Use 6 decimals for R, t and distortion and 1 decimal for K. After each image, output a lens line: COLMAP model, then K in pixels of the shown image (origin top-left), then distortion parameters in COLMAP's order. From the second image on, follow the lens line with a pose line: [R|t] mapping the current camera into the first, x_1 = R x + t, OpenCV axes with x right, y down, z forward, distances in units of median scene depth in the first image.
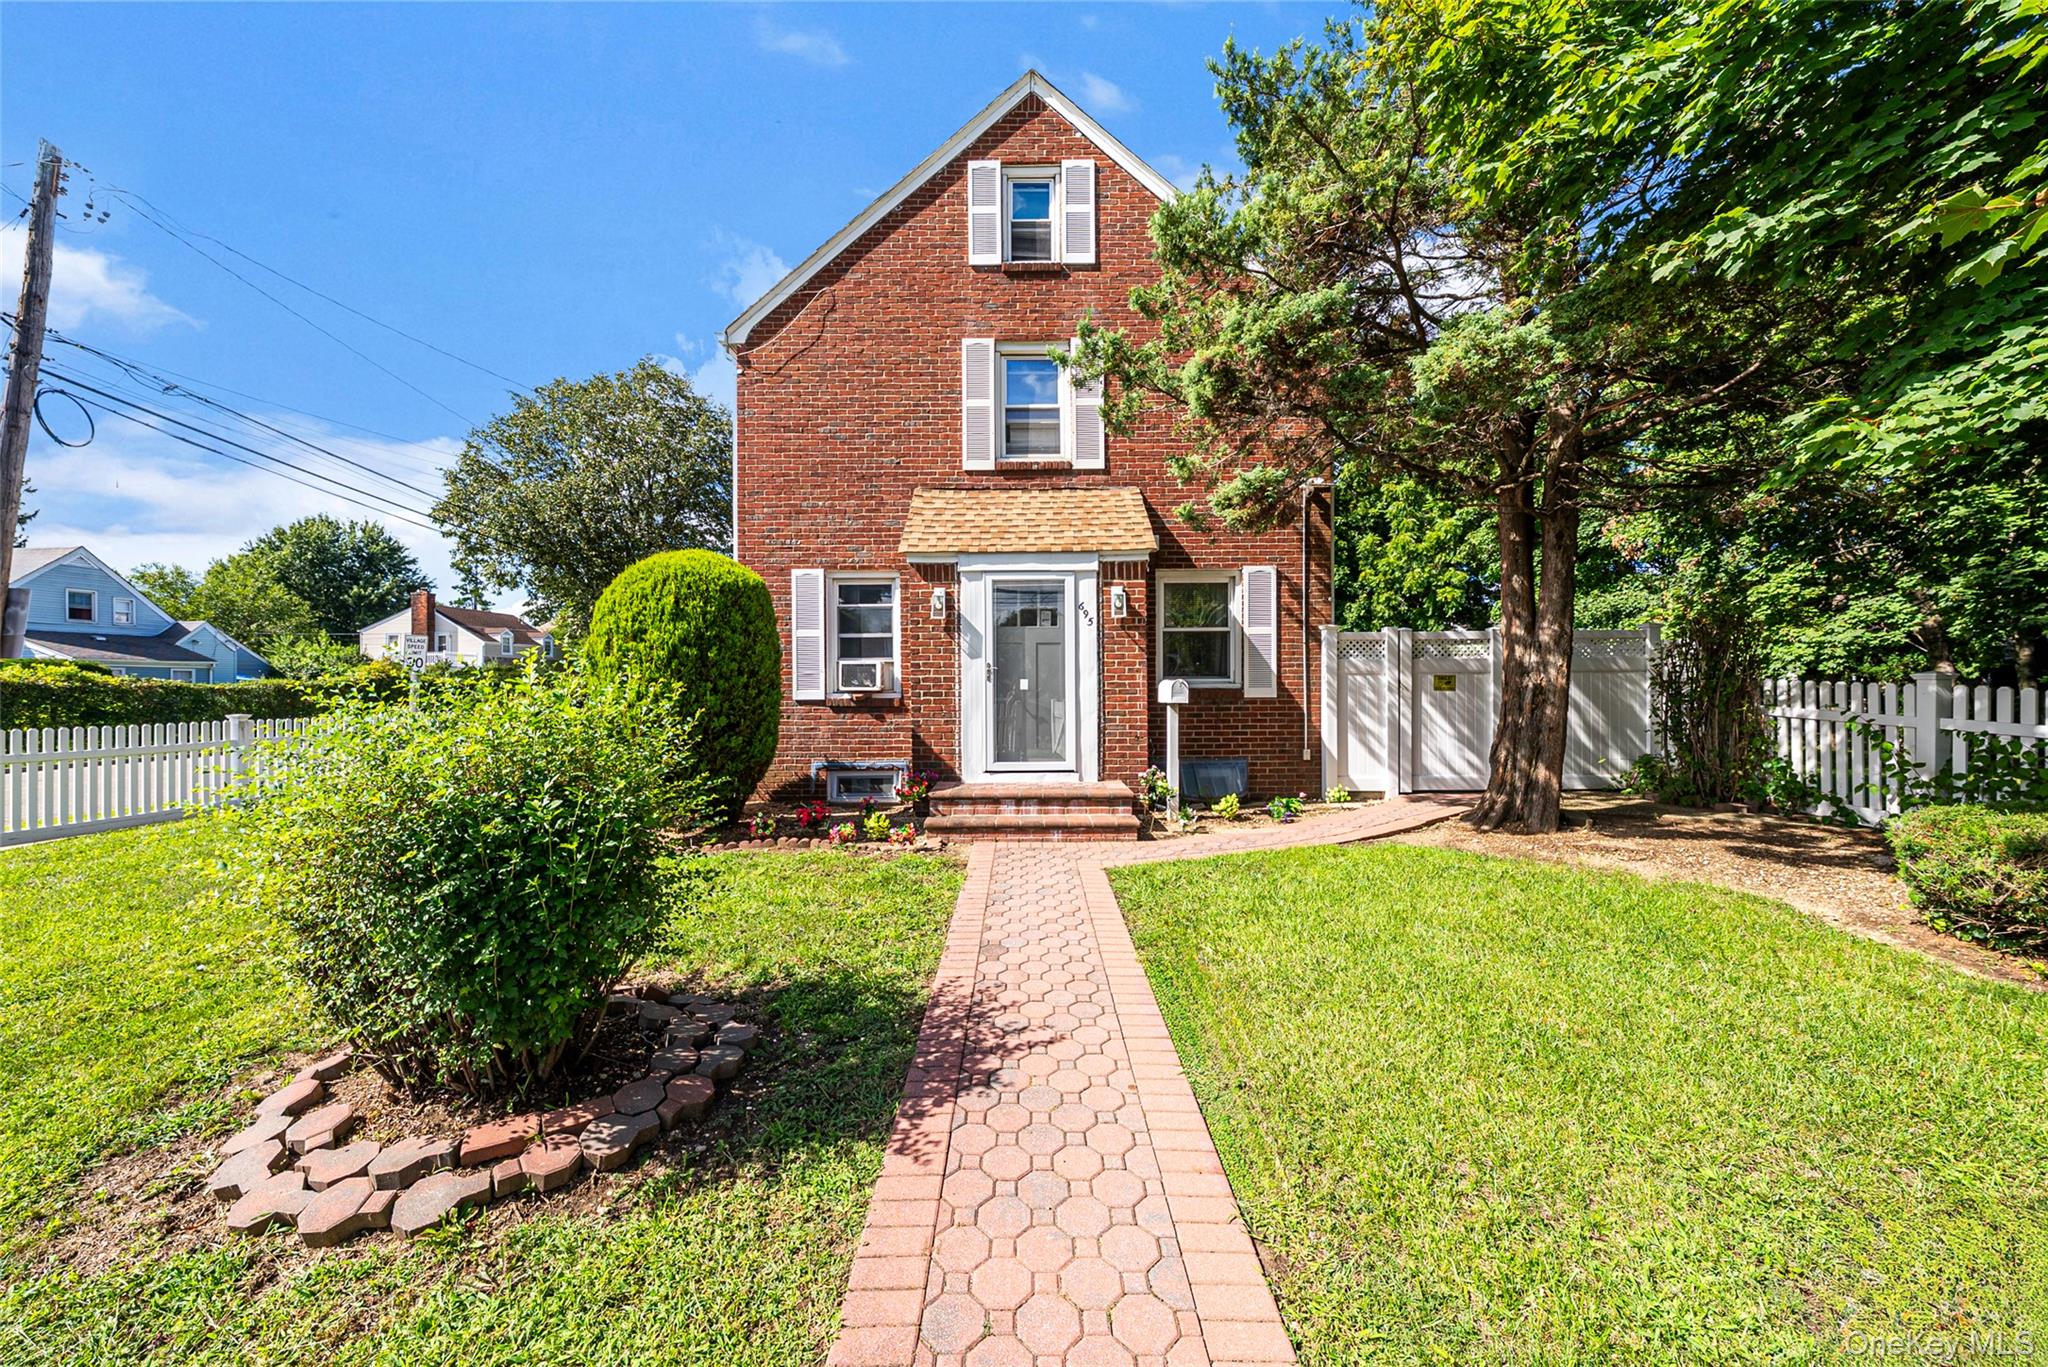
lens RADIAL K [[760.9, 0, 1025.3], [0, 760.9, 687.4], [0, 0, 1]] dist [0.000851, -0.000372]
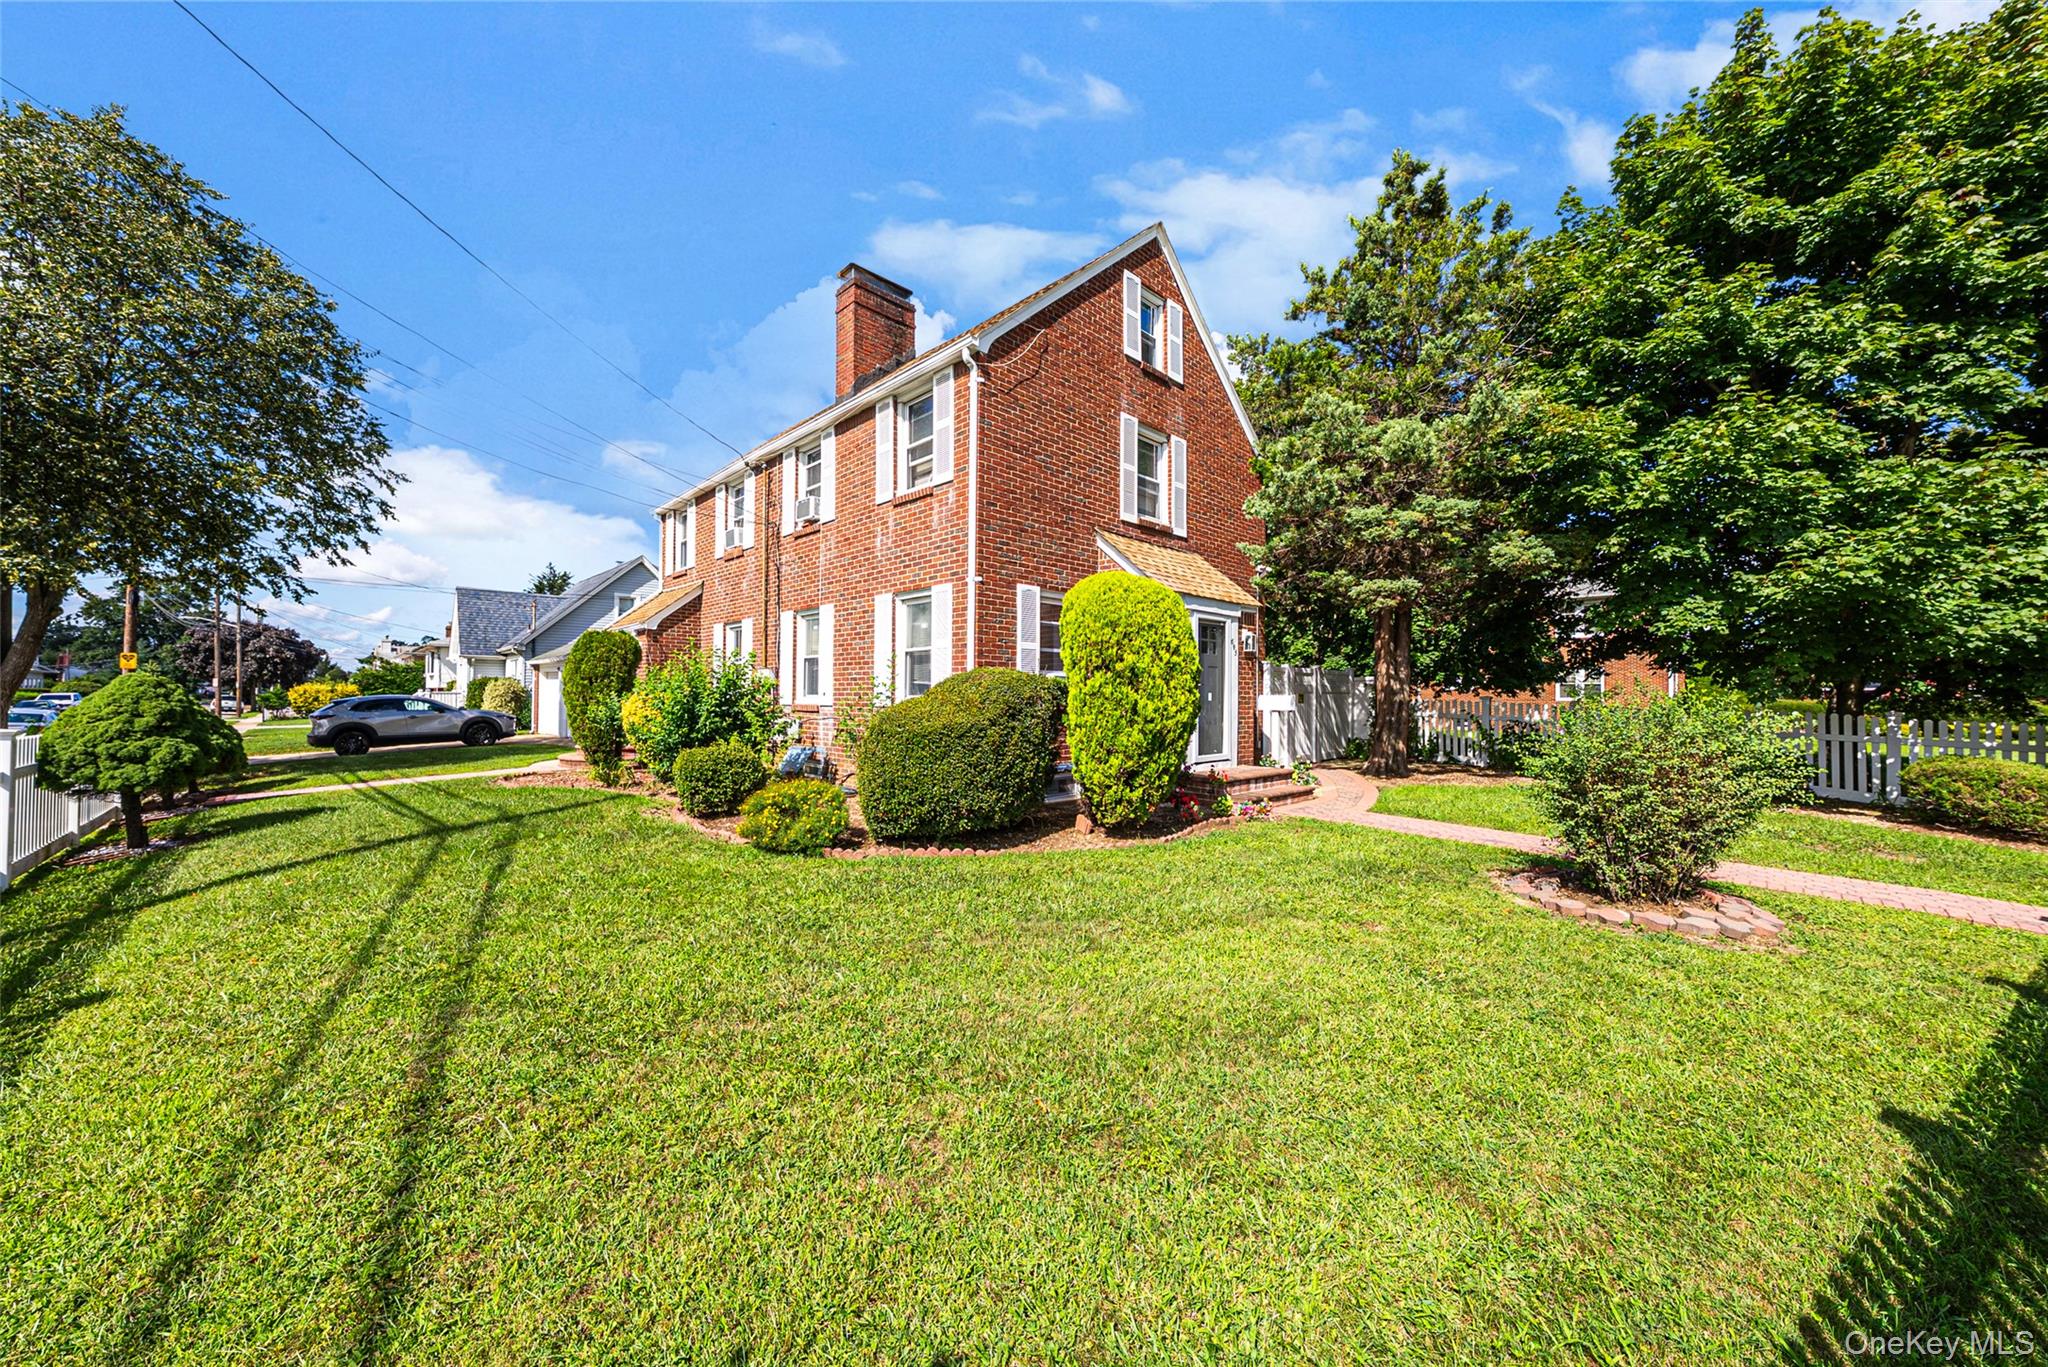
lens RADIAL K [[760.9, 0, 1029.1], [0, 760.9, 691.6], [0, 0, 1]] dist [0.000851, -0.000372]
pose [[0.688465, 0.015997, 0.725093, -1.058786], [-0.010485, 0.999872, -0.012104, 0.006562], [-0.725194, 0.000731, 0.688544, 0.267390]]
